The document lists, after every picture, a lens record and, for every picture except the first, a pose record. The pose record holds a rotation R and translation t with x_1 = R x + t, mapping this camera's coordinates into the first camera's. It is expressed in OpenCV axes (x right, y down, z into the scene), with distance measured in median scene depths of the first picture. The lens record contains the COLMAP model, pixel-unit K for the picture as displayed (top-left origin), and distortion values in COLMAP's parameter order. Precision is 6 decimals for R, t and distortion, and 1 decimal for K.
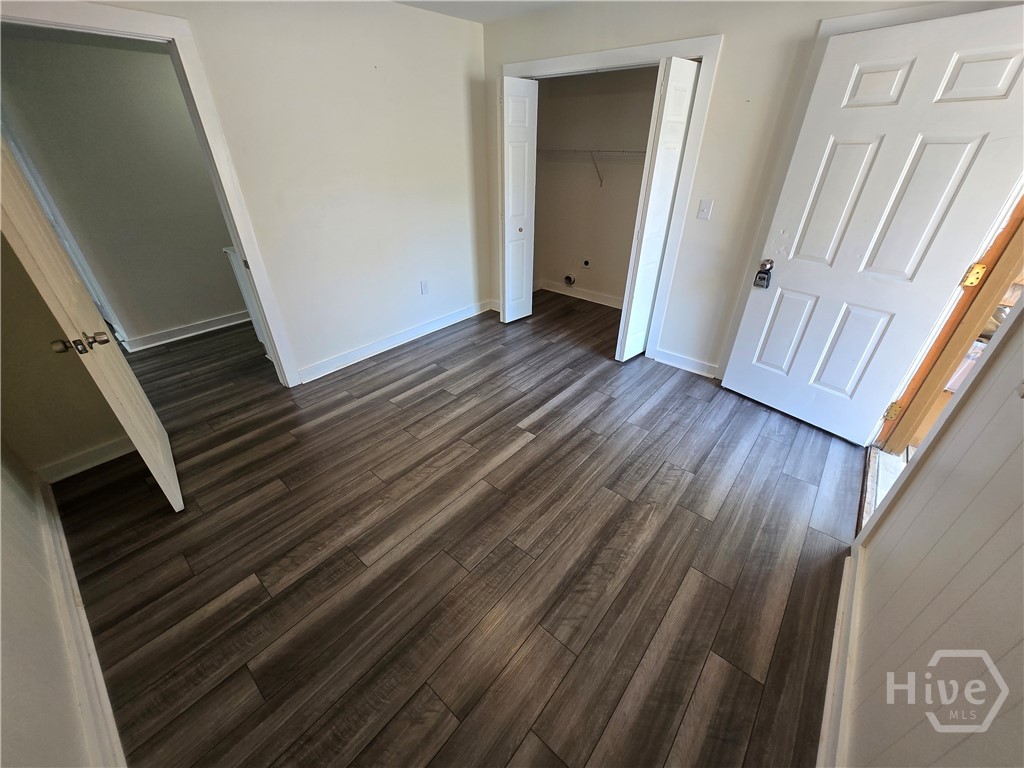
lens RADIAL K [[403.1, 0, 512.0], [0, 403.1, 384.0], [0, 0, 1]] dist [-0.002082, -0.000455]
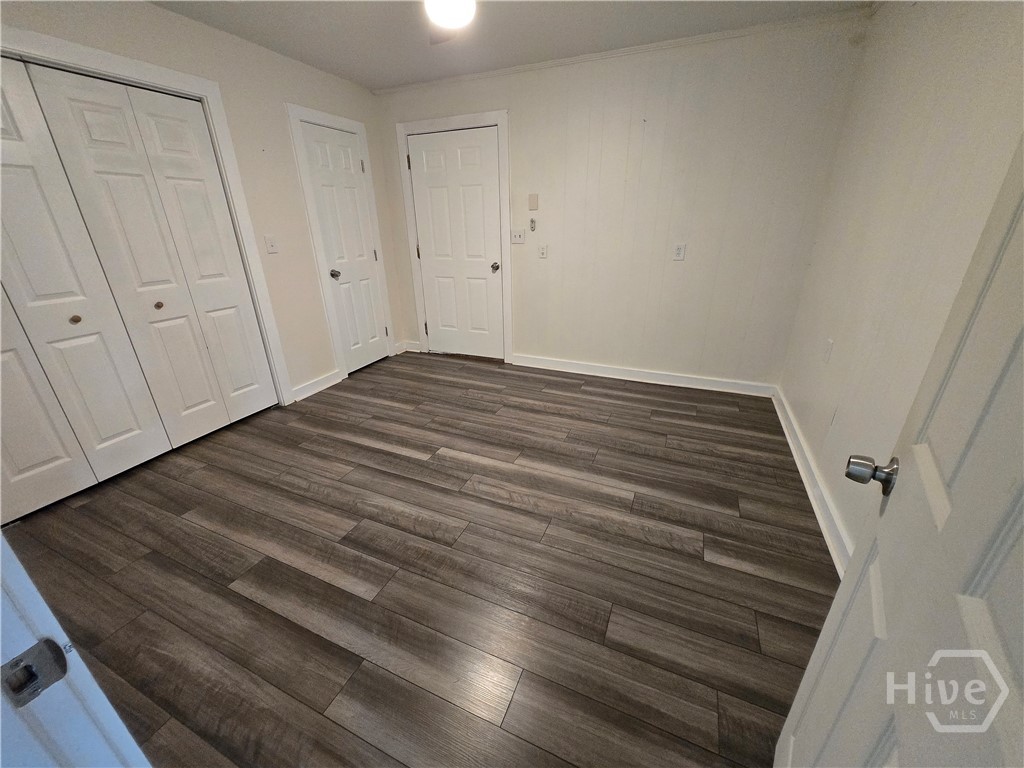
lens RADIAL K [[403.1, 0, 512.3], [0, 403.1, 383.4], [0, 0, 1]] dist [-0.002082, -0.000455]
pose [[-0.296572, -0.357573, 0.885543, -1.016124], [0.499093, 0.732528, 0.462935, -0.451227], [-0.814218, 0.579262, -0.038785, 0.973038]]
